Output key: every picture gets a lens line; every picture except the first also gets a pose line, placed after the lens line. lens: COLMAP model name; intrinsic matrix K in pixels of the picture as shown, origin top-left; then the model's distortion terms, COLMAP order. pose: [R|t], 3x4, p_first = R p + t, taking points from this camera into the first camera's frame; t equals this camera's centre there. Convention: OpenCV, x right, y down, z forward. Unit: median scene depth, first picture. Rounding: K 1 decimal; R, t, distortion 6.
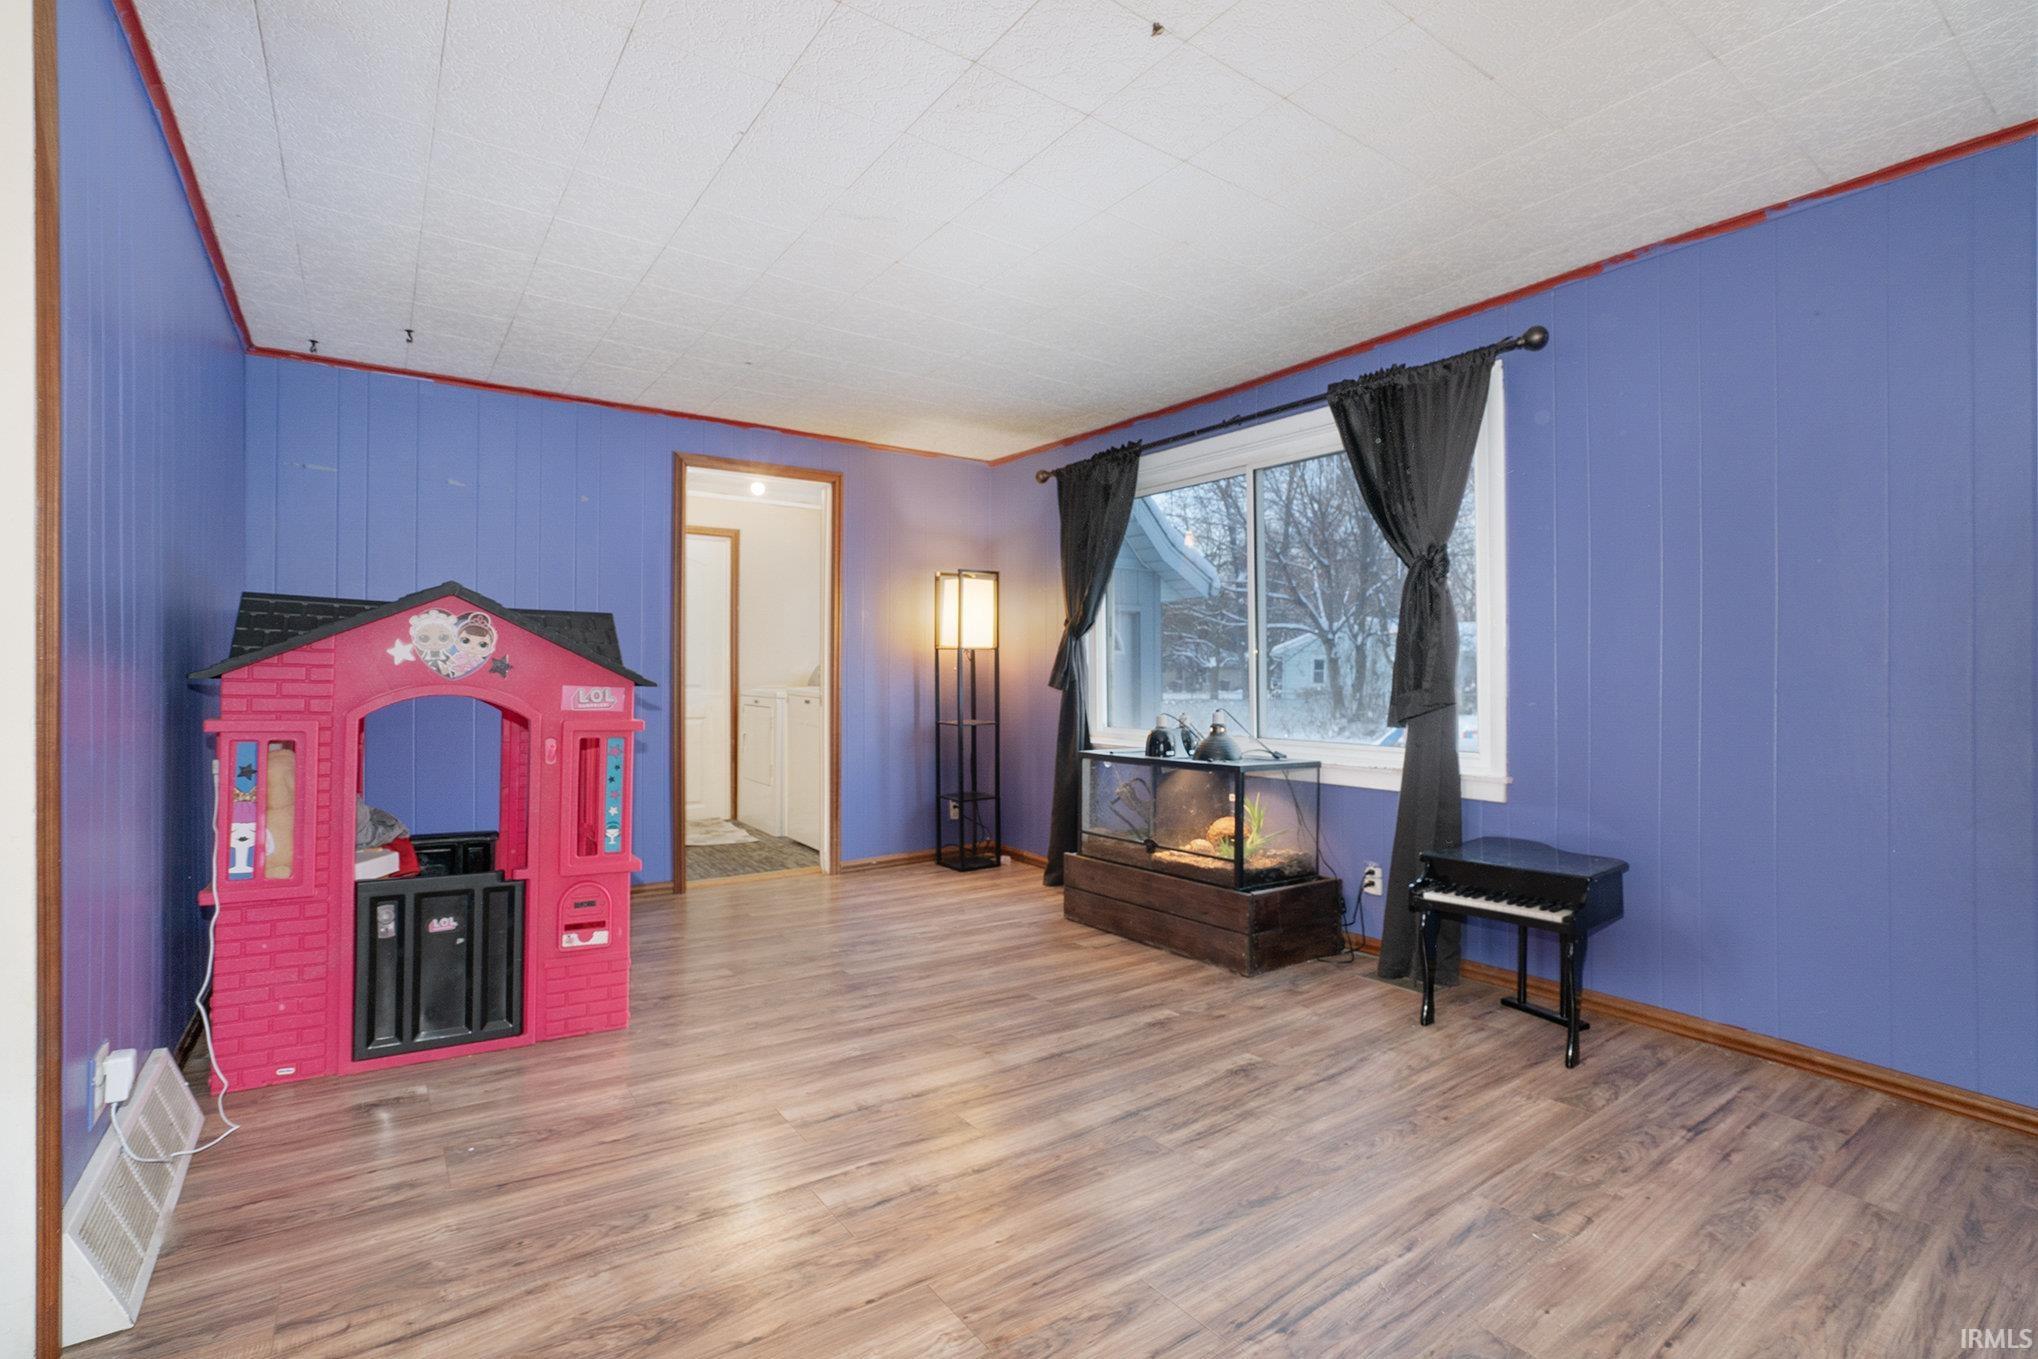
lens RADIAL K [[924.0, 0, 1019.8], [0, 924.0, 684.6], [0, 0, 1]] dist [-0.000815, -0.000069]
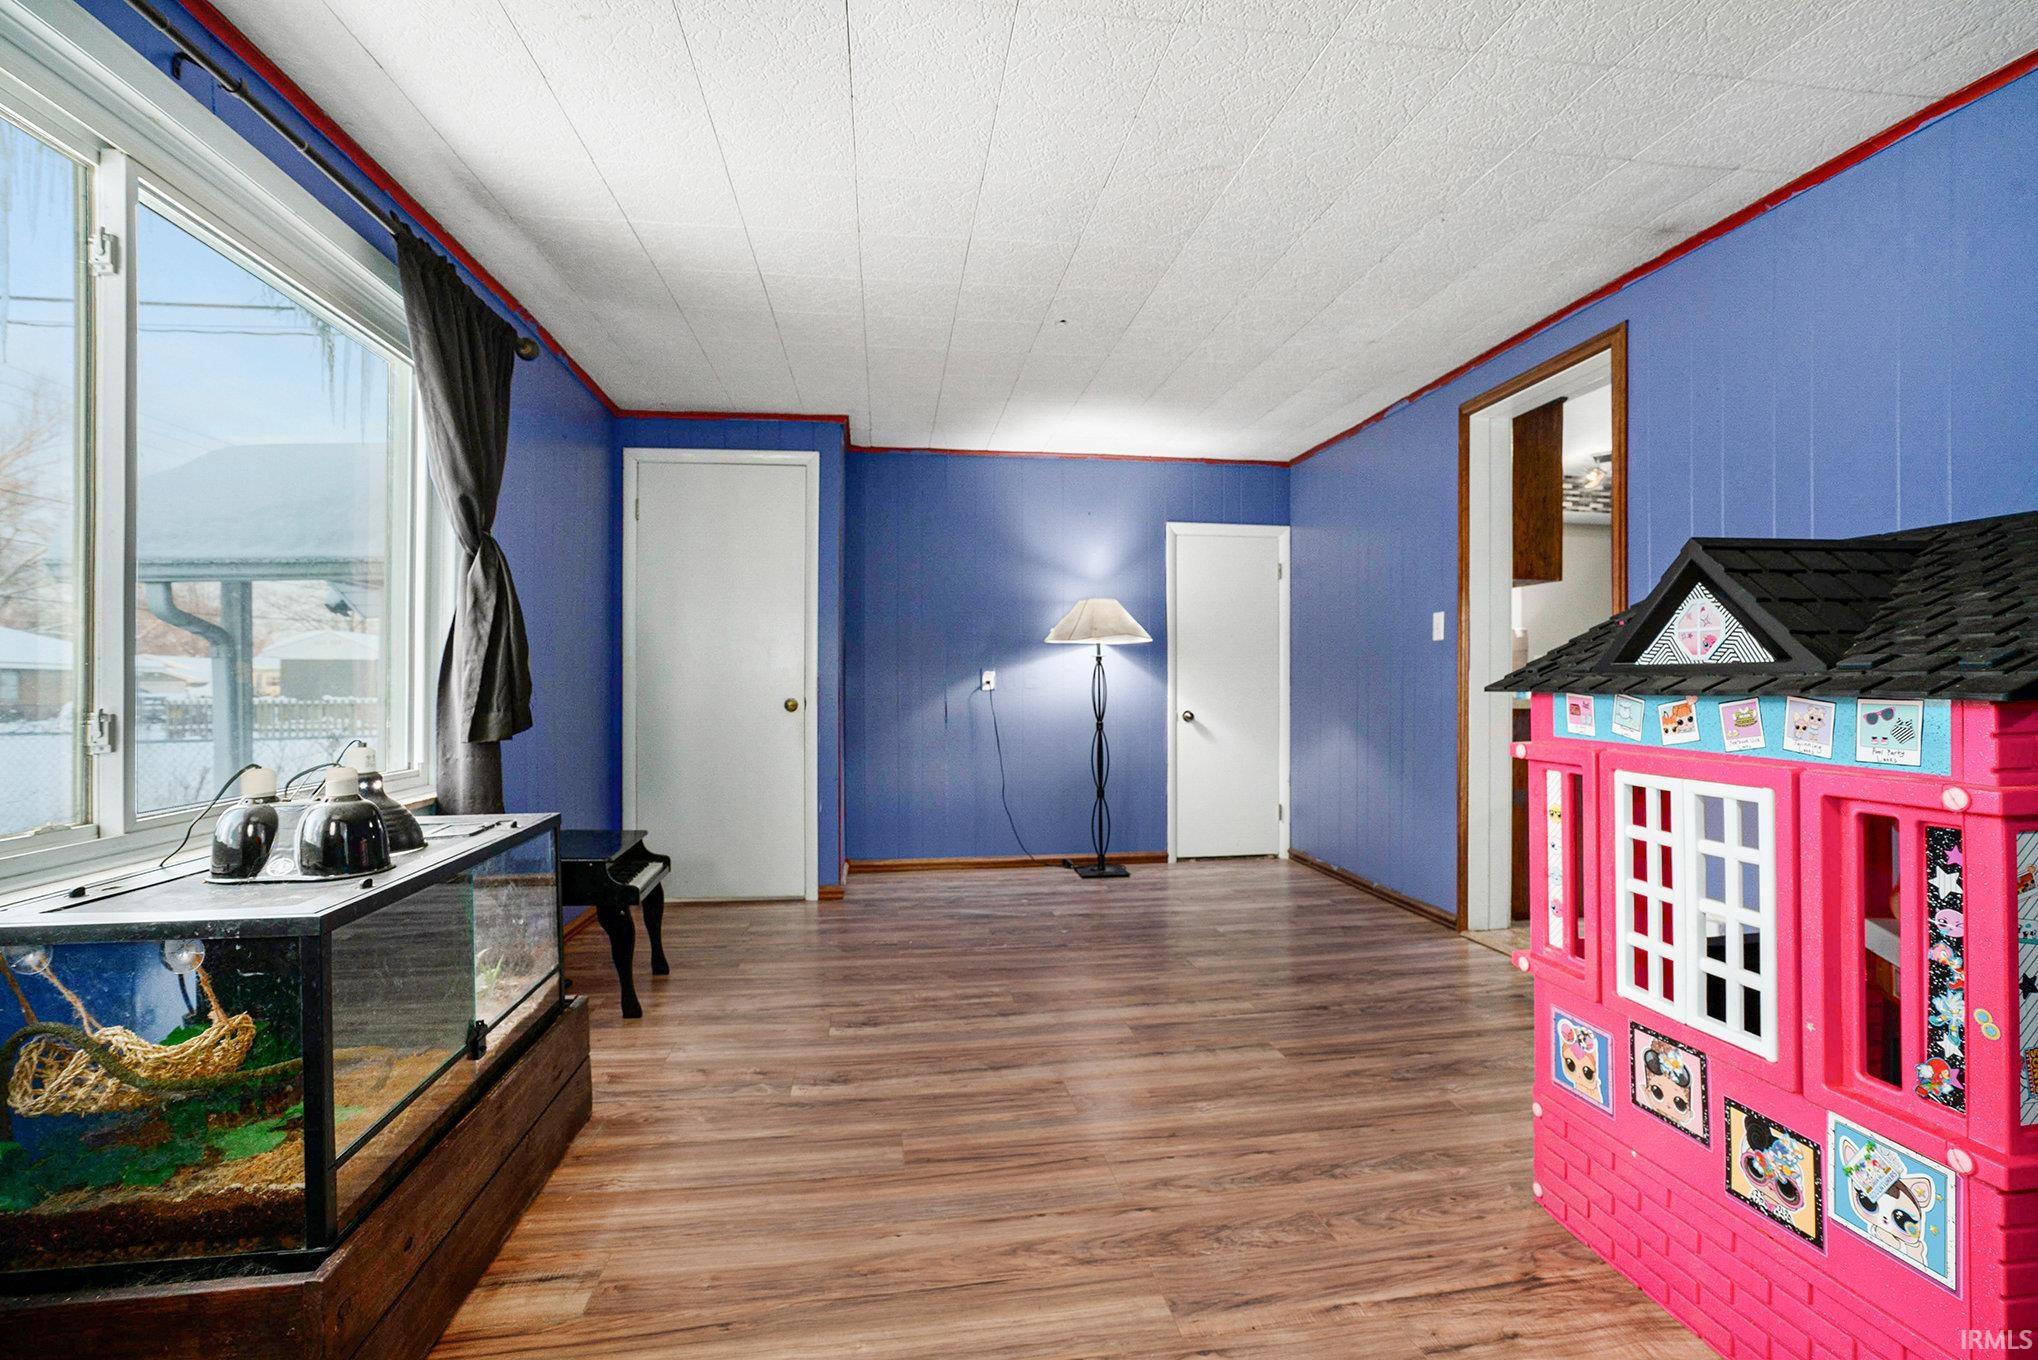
lens RADIAL K [[924.0, 0, 1025.1], [0, 924.0, 678.2], [0, 0, 1]] dist [-0.000815, -0.000069]
pose [[-0.885839, -0.004696, 0.463969, -0.402891], [-0.008665, 0.999942, -0.006423, 0.006884], [-0.463912, -0.009710, -0.885828, 1.731368]]
